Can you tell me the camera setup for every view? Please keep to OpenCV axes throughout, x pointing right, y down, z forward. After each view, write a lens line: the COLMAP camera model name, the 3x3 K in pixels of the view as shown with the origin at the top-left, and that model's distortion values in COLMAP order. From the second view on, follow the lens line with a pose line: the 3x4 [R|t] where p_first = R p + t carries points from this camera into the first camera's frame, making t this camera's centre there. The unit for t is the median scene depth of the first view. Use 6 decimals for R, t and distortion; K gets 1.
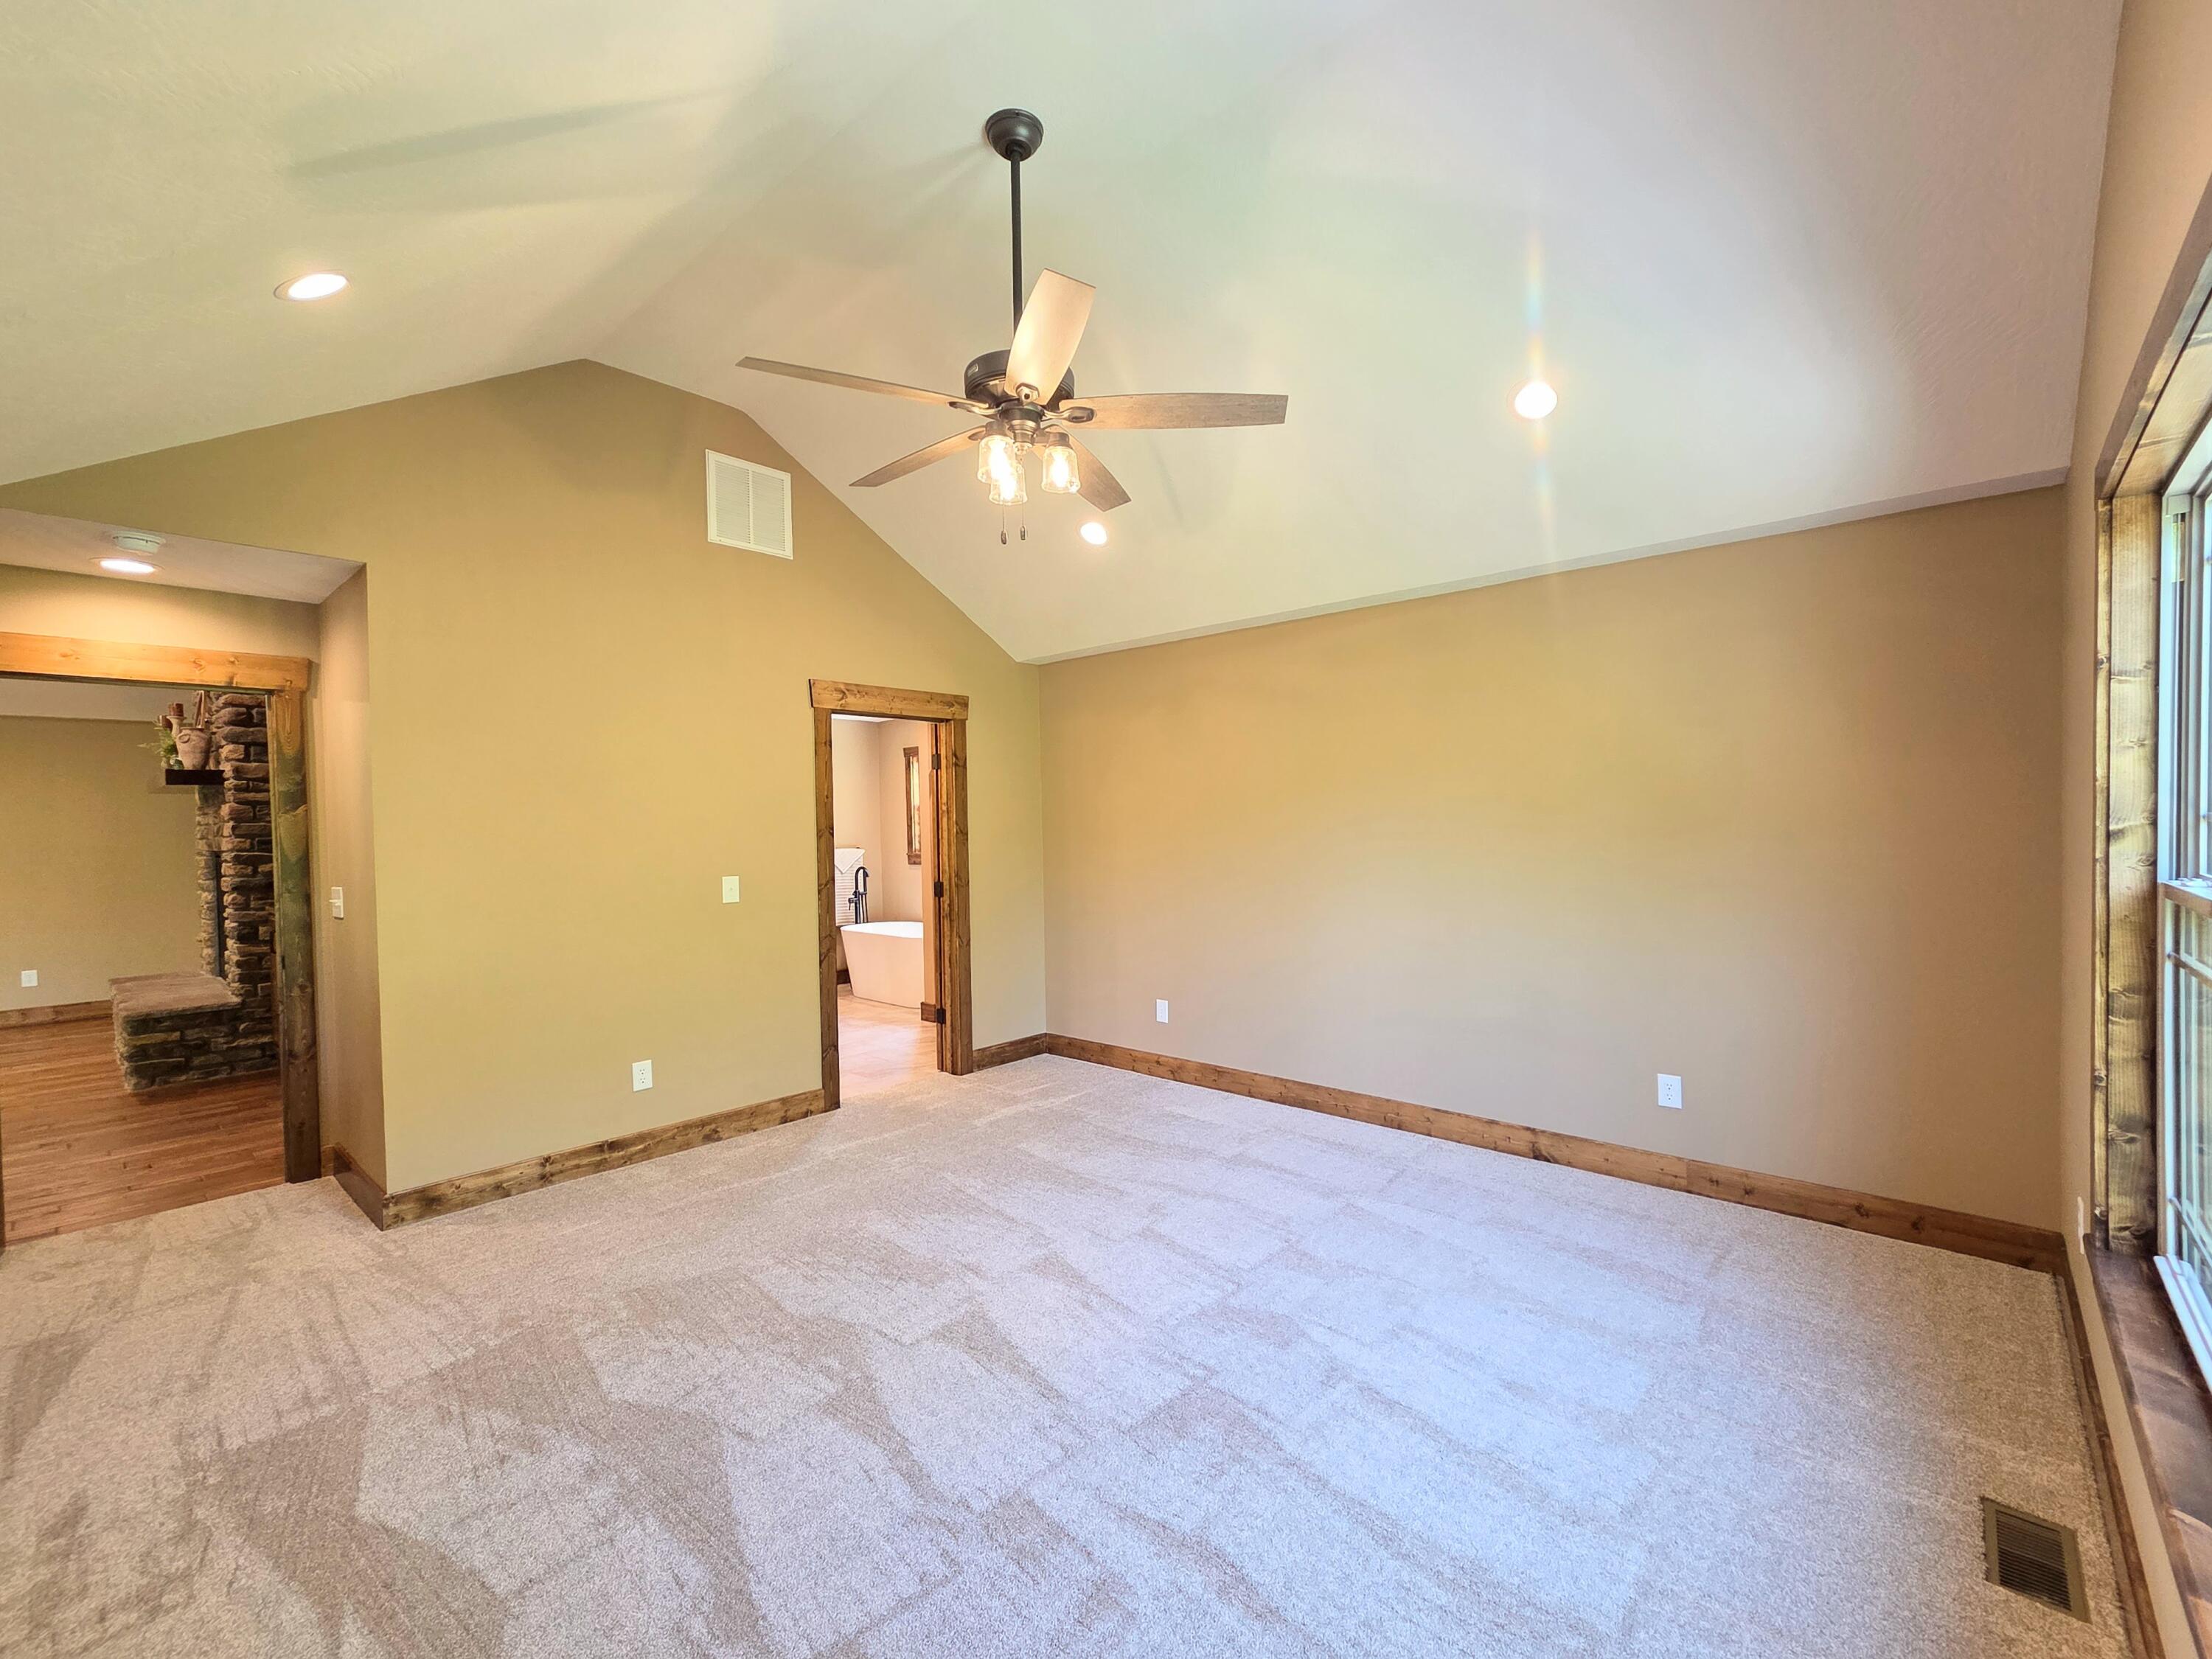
lens RADIAL K [[952.3, 0, 1127.3], [0, 952.3, 838.4], [0, 0, 1]] dist [-0.001960, -0.000354]
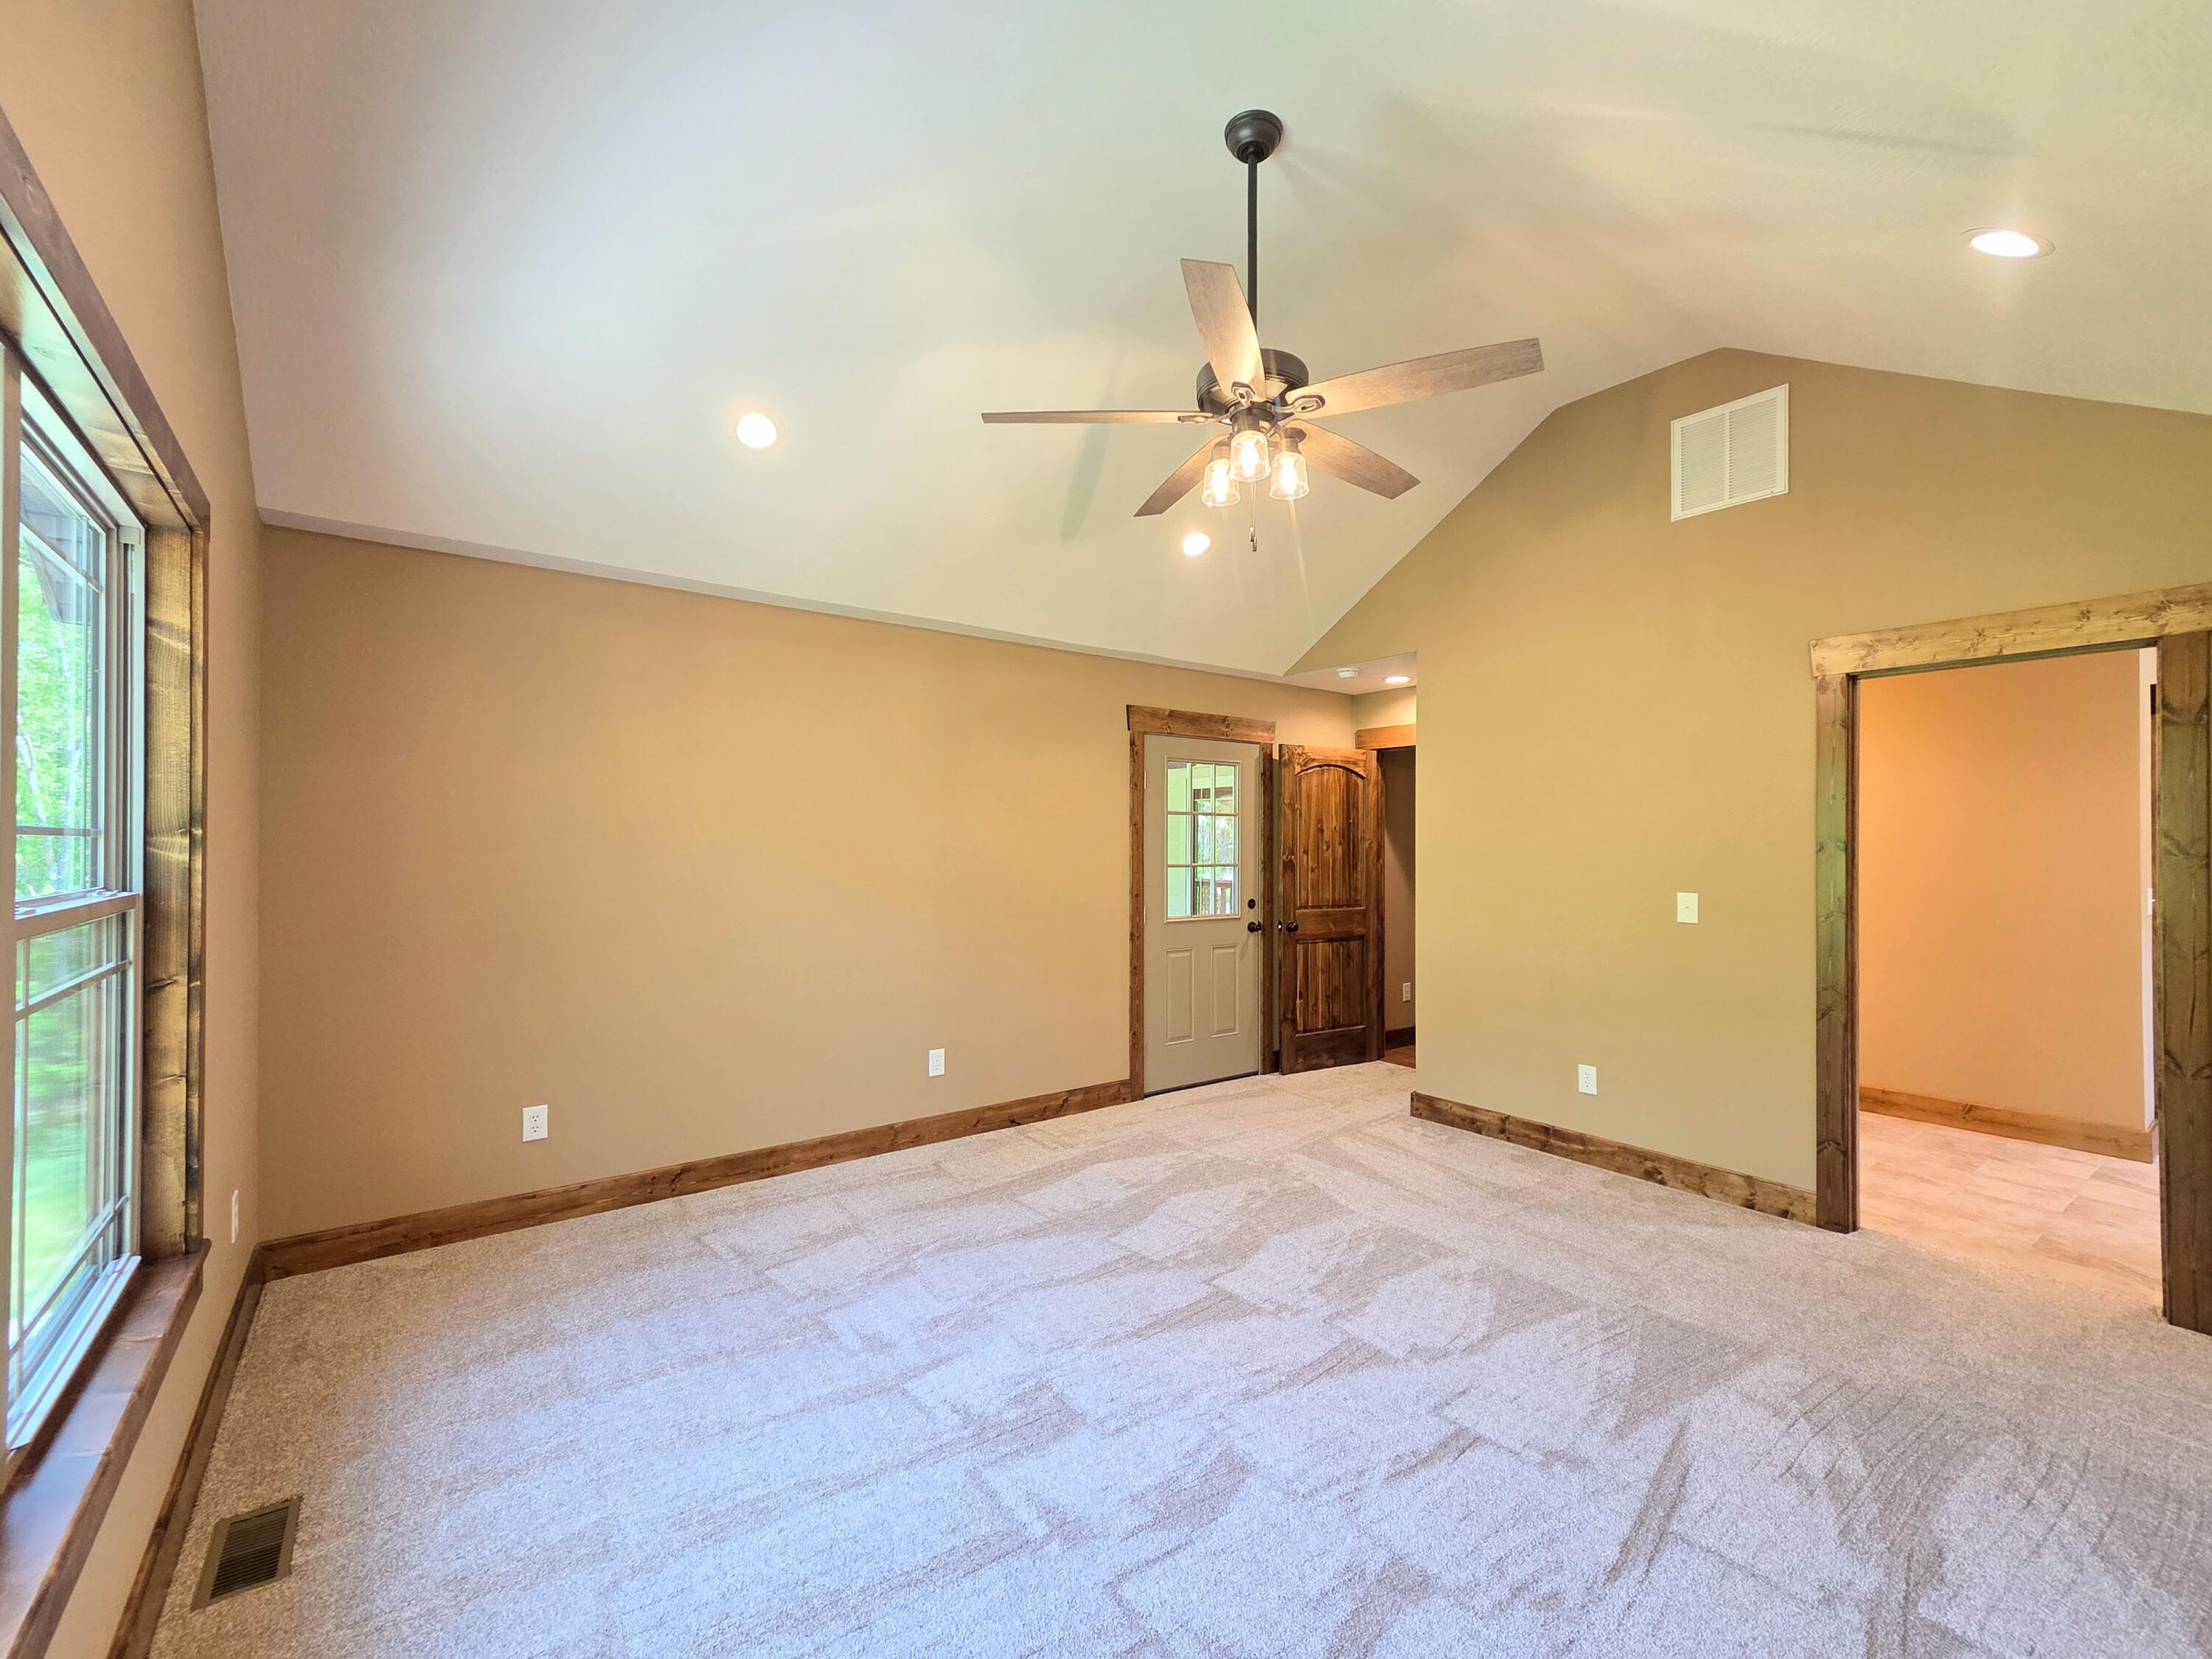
lens RADIAL K [[952.3, 0, 1127.3], [0, 952.3, 838.4], [0, 0, 1]] dist [-0.001960, -0.000354]
pose [[-0.187835, 0.012362, -0.982123, 0.595385], [-0.026527, 0.999492, 0.017653, -0.013091], [0.981842, 0.029368, -0.187412, 0.723338]]
